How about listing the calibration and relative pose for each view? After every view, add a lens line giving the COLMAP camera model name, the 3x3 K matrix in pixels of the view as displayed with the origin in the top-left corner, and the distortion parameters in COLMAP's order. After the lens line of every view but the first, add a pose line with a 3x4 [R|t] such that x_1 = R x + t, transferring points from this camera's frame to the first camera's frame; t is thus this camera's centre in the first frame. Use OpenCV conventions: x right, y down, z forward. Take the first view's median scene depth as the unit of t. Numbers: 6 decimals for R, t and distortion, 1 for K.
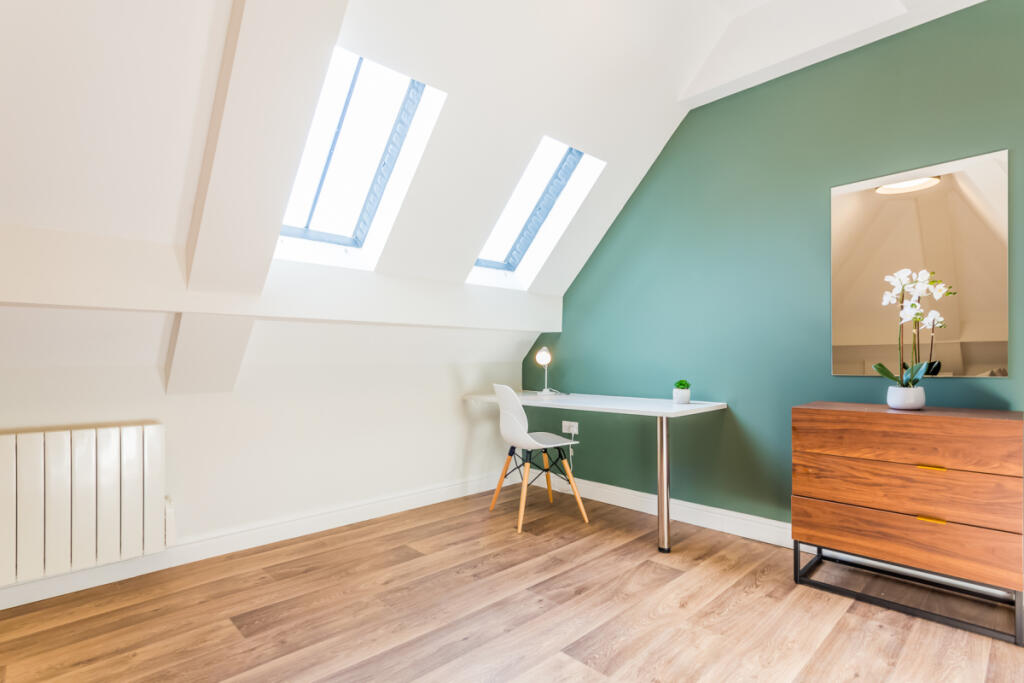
lens RADIAL K [[498.6, 0, 484.2], [0, 498.6, 367.2], [0, 0, 1]] dist [0.006803, 0.001321]
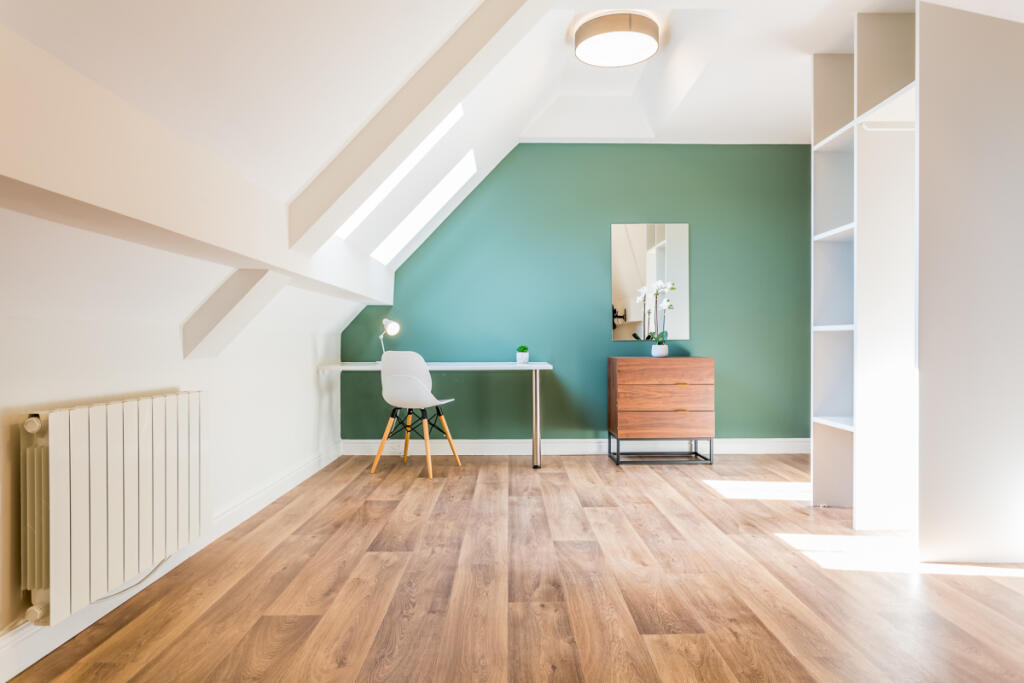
lens RADIAL K [[646.8, 0, 498.3], [0, 646.8, 342.7], [0, 0, 1]] dist [-0.003896, 0.009901]
pose [[0.688903, 0.002536, 0.724849, -1.233388], [0.007855, 0.999909, -0.010964, 0.050169], [-0.724811, 0.013246, 0.688821, -0.190661]]
